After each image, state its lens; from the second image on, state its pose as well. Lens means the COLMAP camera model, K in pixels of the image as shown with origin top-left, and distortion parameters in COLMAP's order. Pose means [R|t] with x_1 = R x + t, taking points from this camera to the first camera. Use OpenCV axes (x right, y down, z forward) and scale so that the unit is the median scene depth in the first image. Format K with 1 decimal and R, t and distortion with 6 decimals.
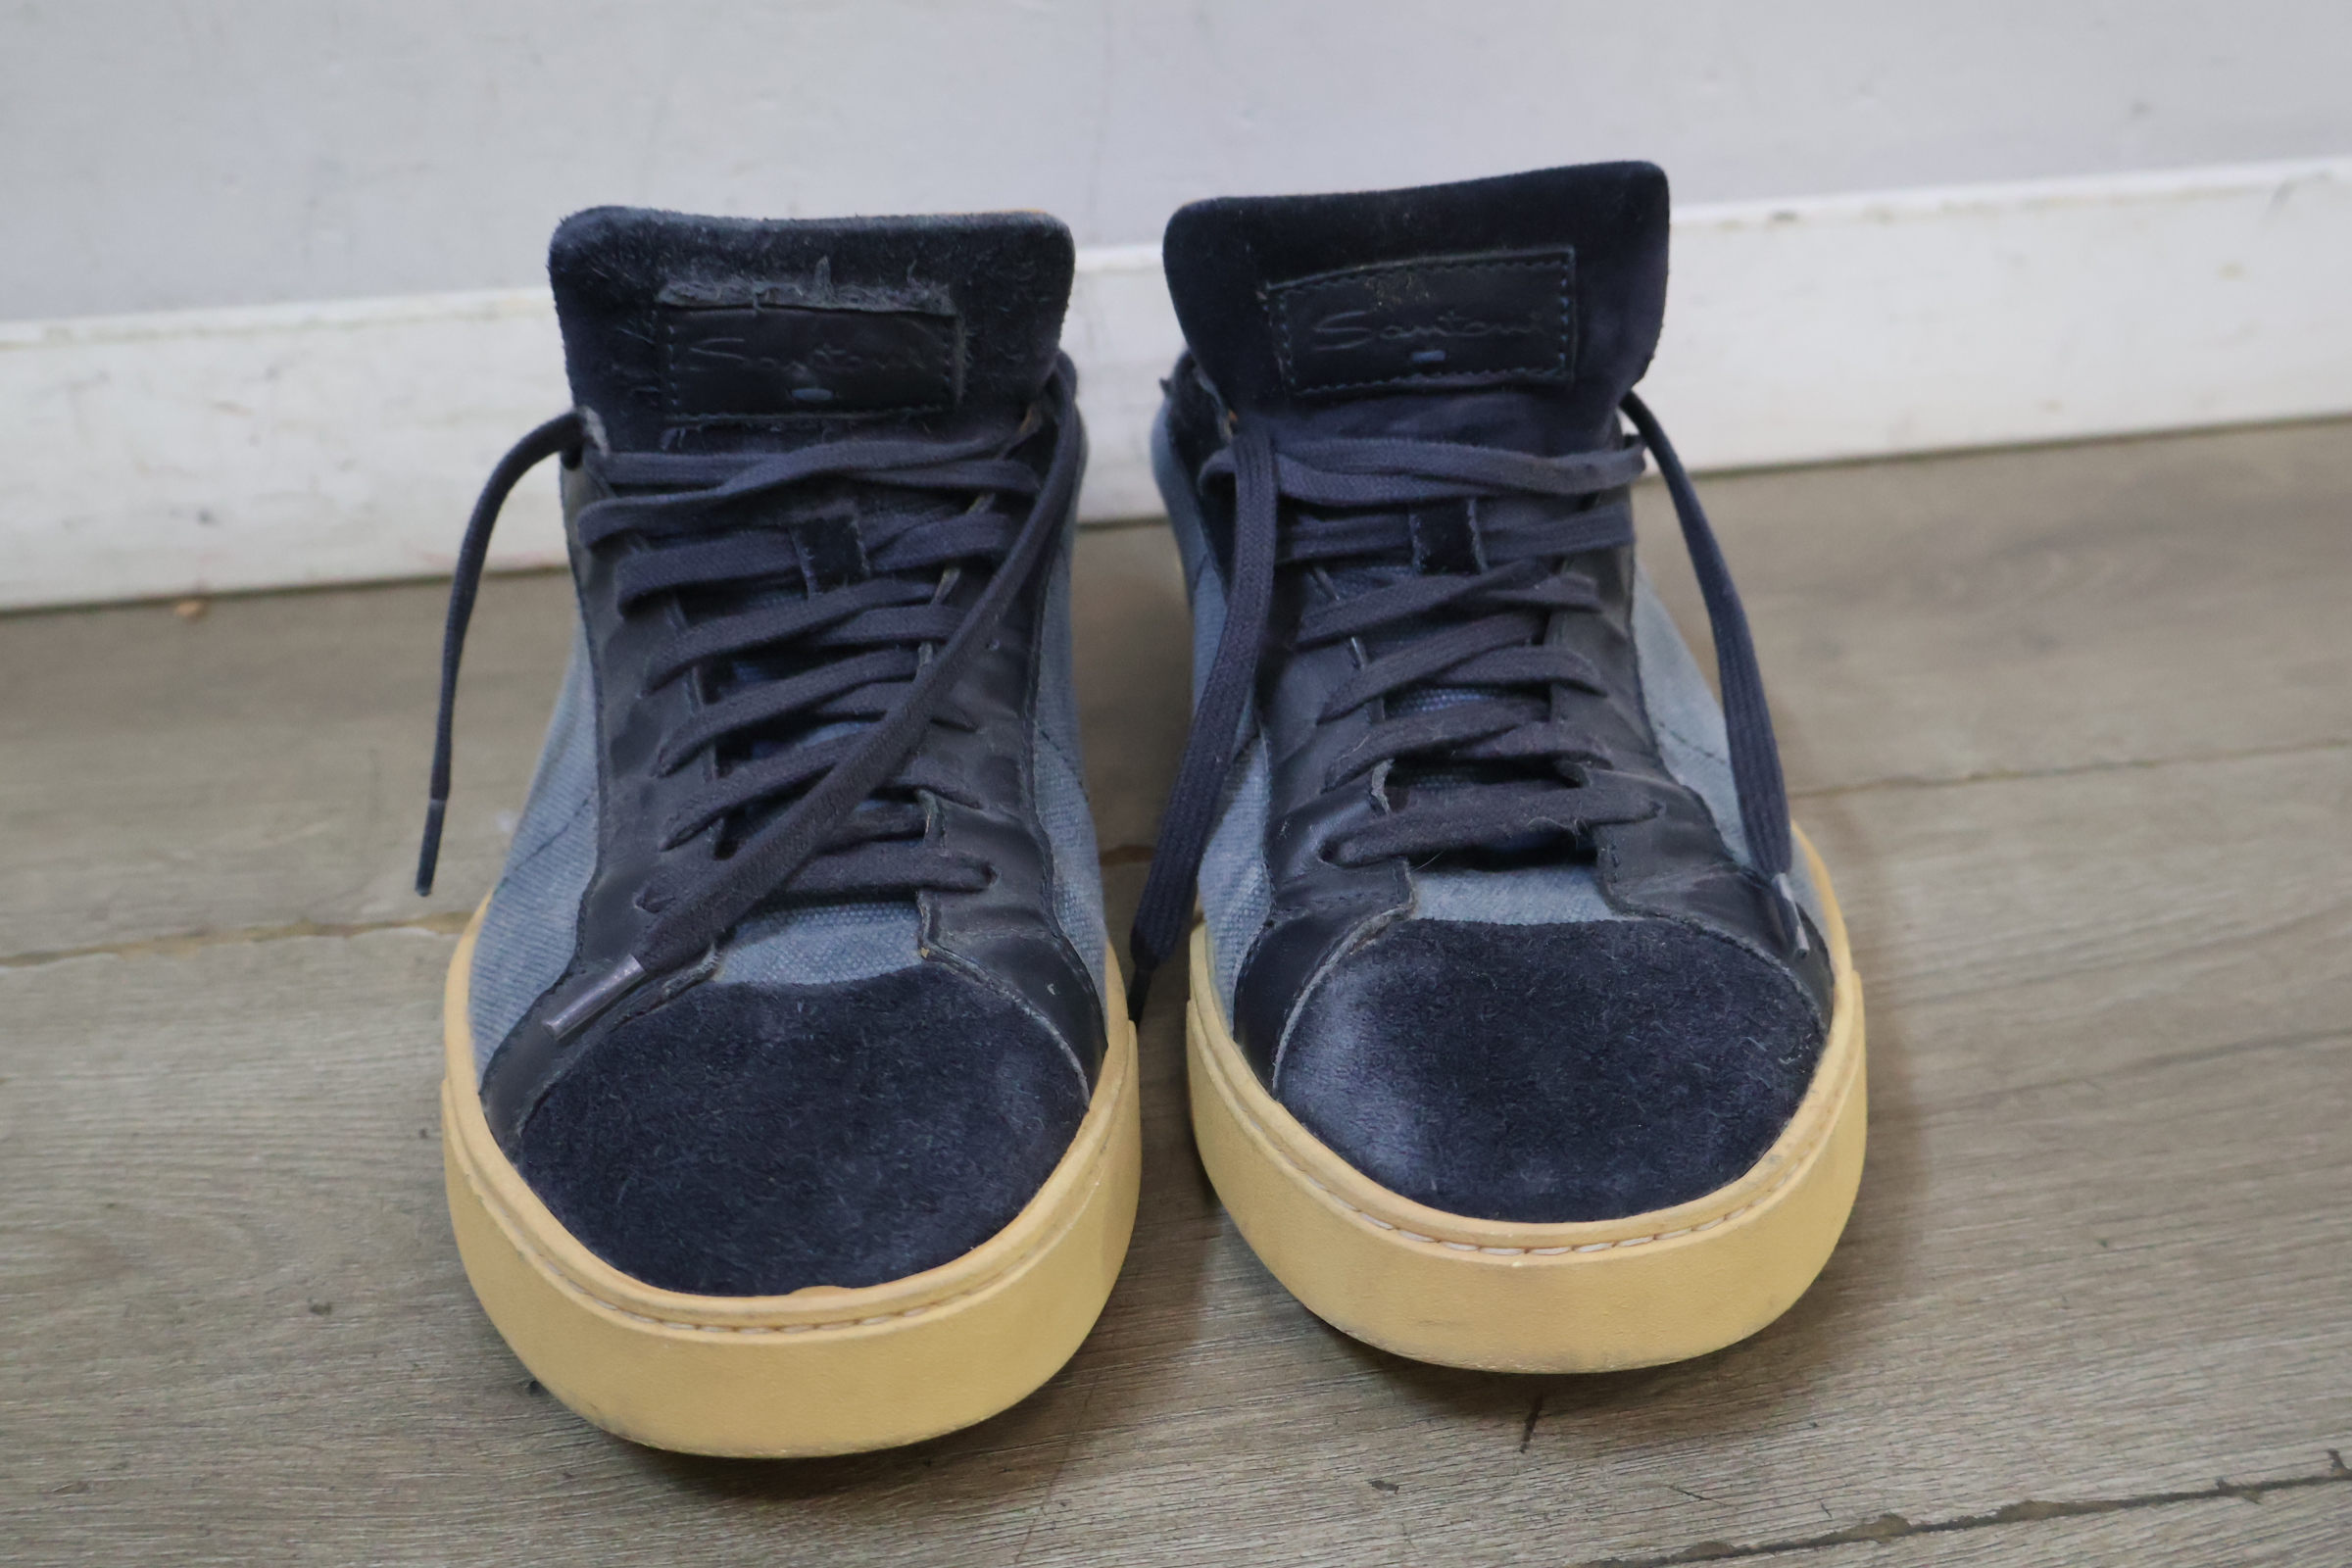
lens RADIAL K [[2495.8, 0, 1173.6], [0, 2495.8, 787.3], [0, 0, 1]] dist [0.000979, 0.000000]
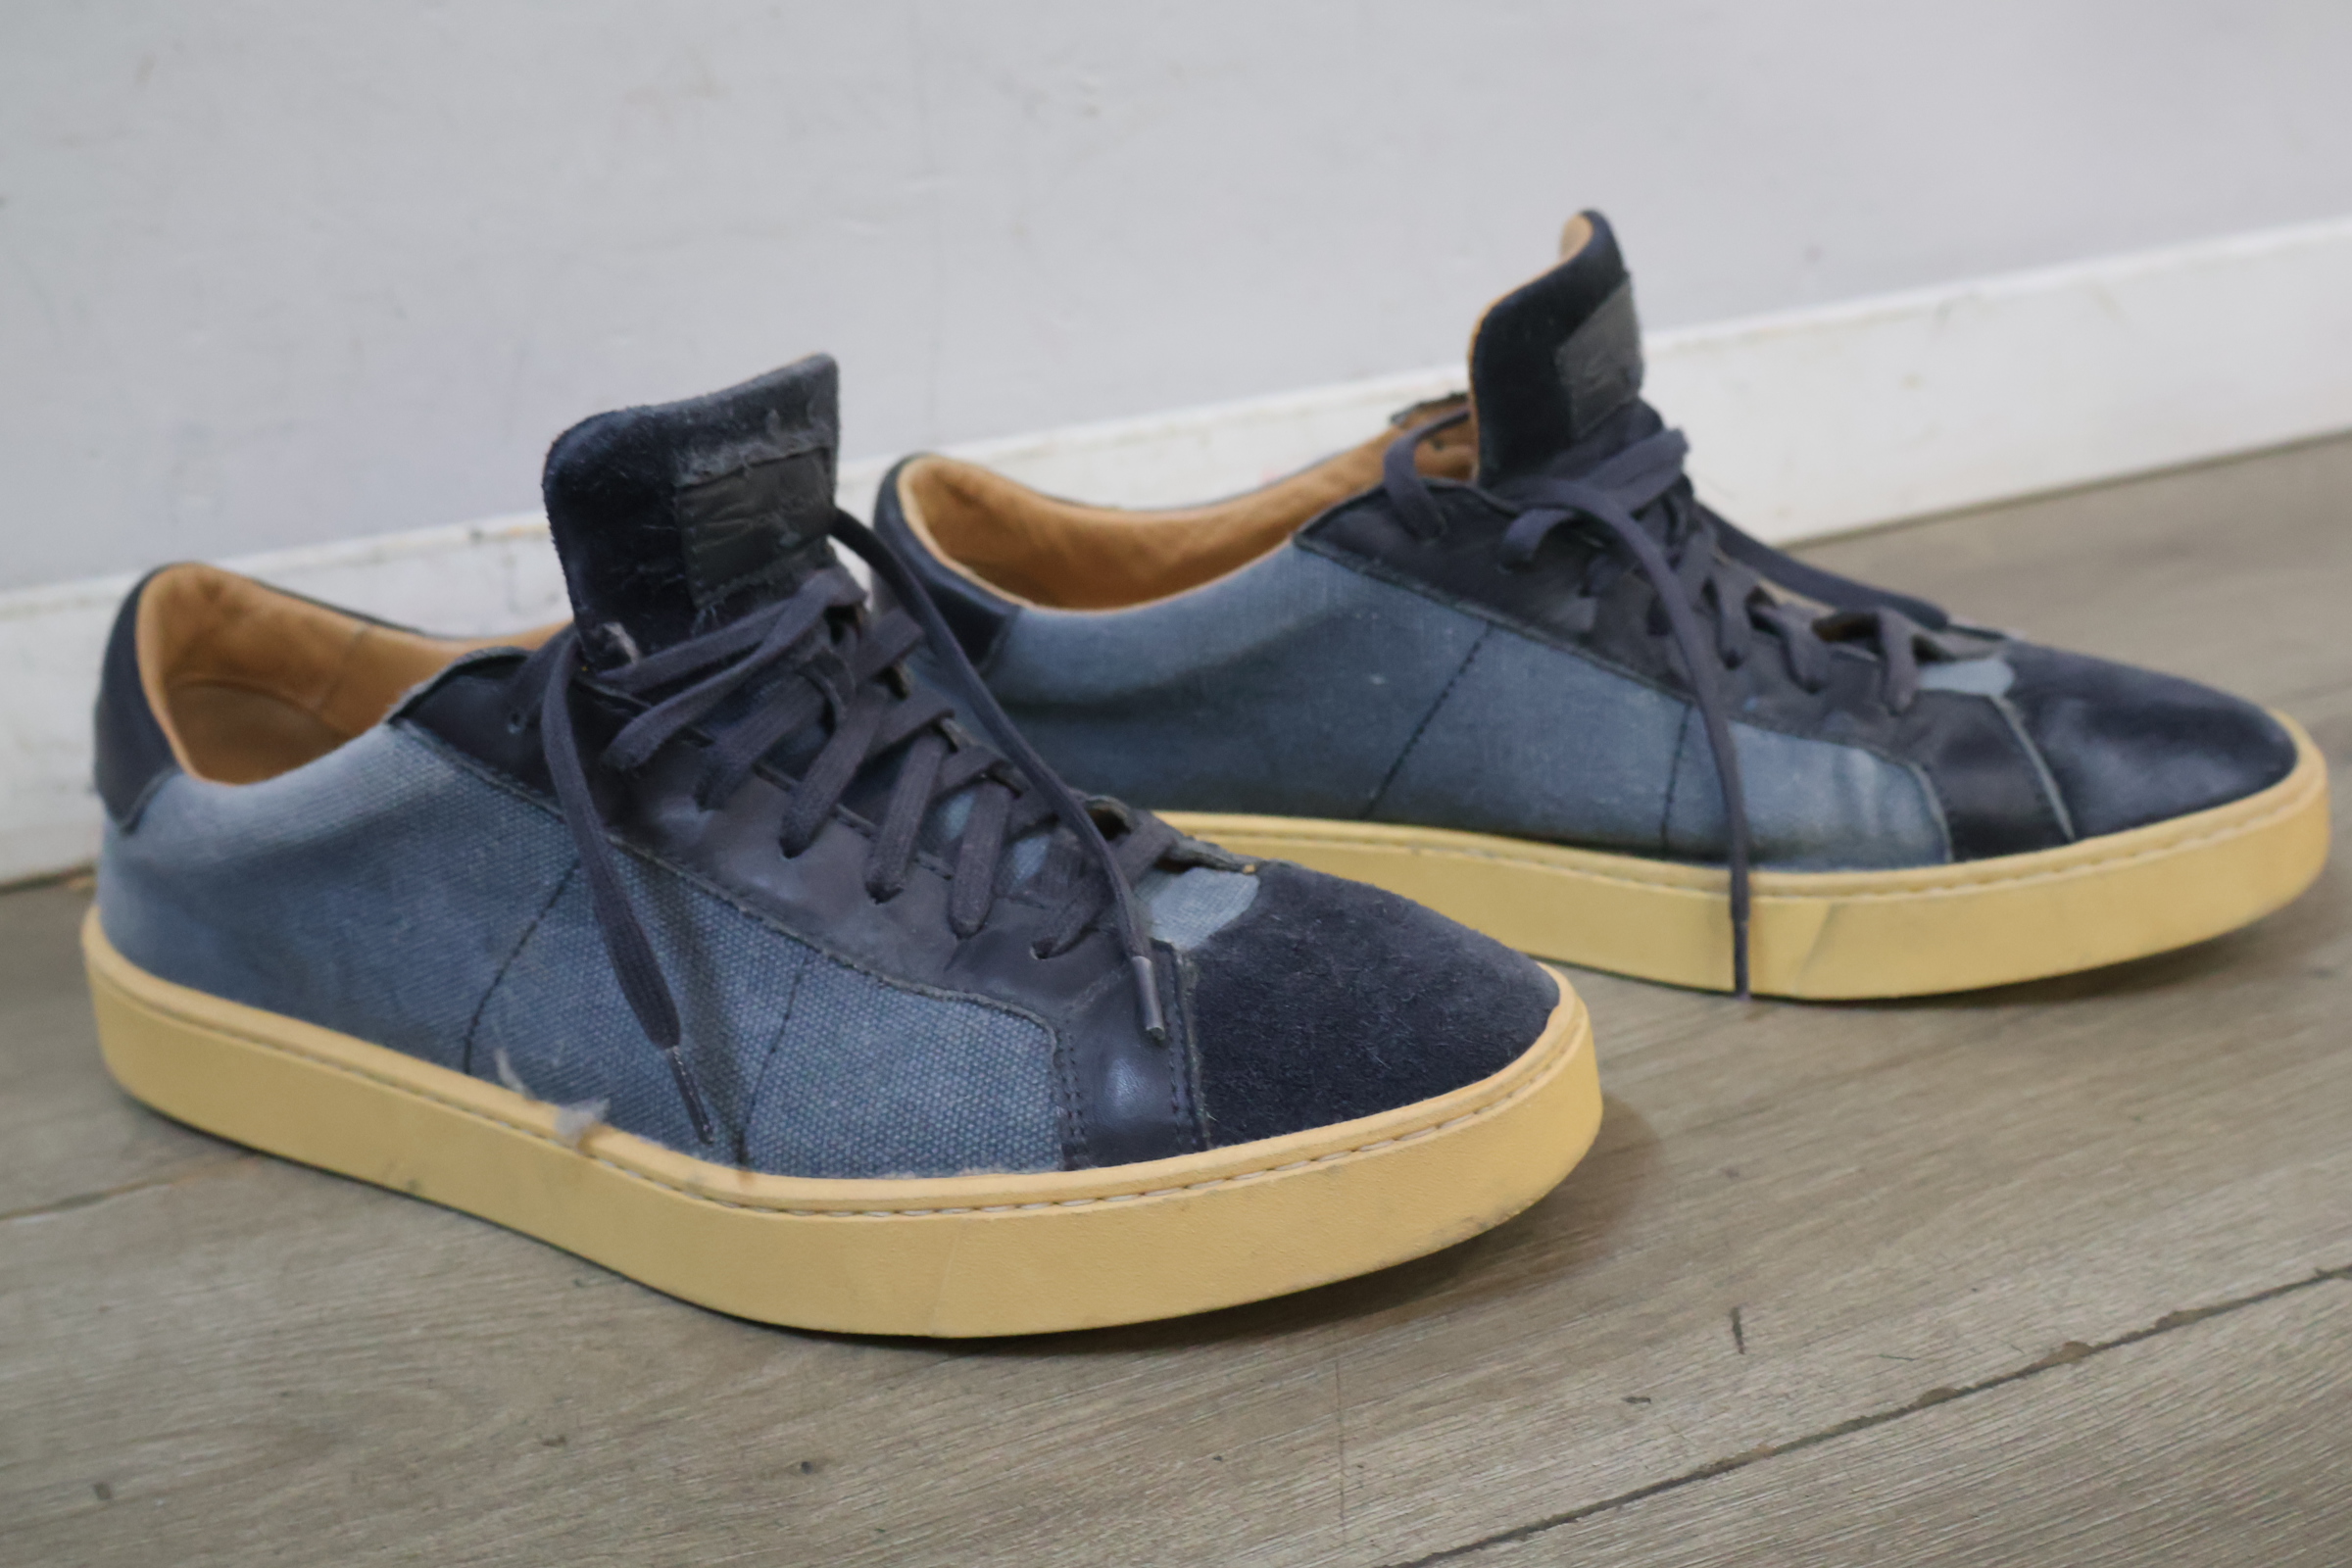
lens RADIAL K [[2495.8, 0, 1181.2], [0, 2495.8, 769.3], [0, 0, 1]] dist [0.000979, 0.000000]
pose [[0.973275, -0.115551, 0.198452, -0.259765], [0.140305, 0.983344, -0.115541, 0.092593], [-0.181796, 0.140297, 0.973276, -0.062568]]
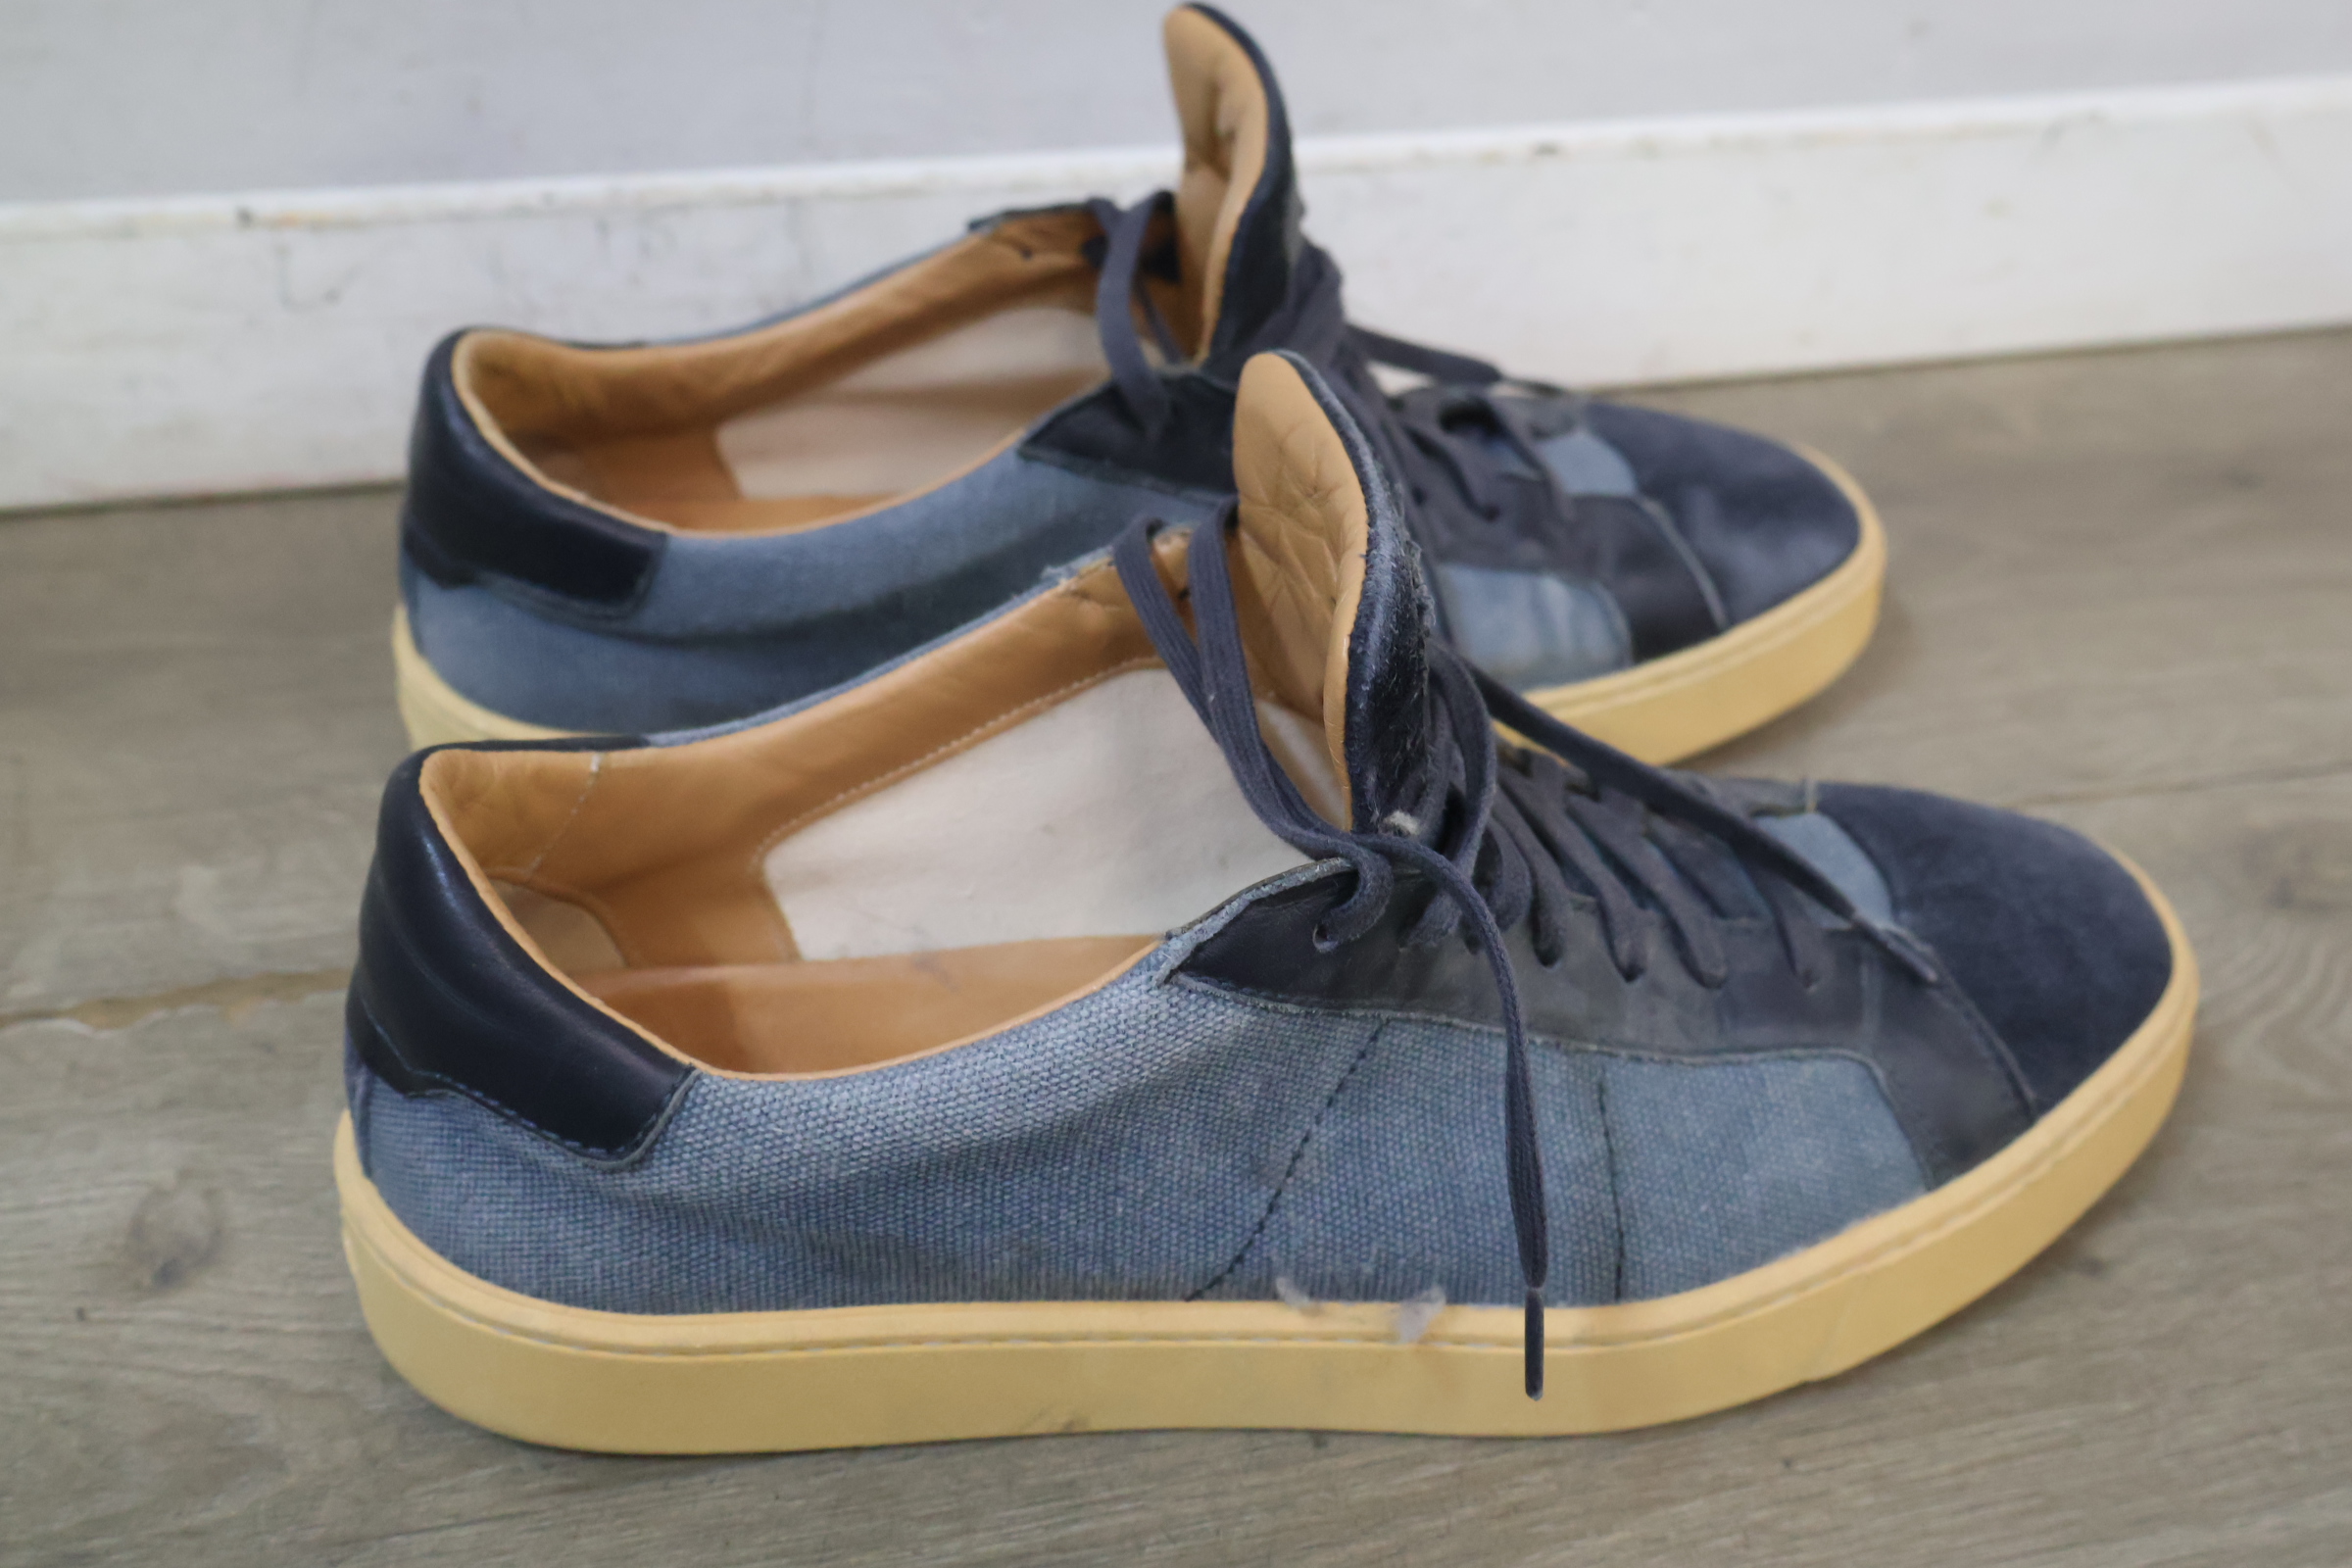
lens RADIAL K [[2495.8, 0, 1181.2], [0, 2495.8, 772.3], [0, 0, 1]] dist [0.000979, 0.000000]
pose [[0.994479, 0.007470, 0.104674, 0.015622], [-0.026514, 0.982987, 0.181751, -0.267960], [-0.101536, -0.183523, 0.977758, 0.074216]]
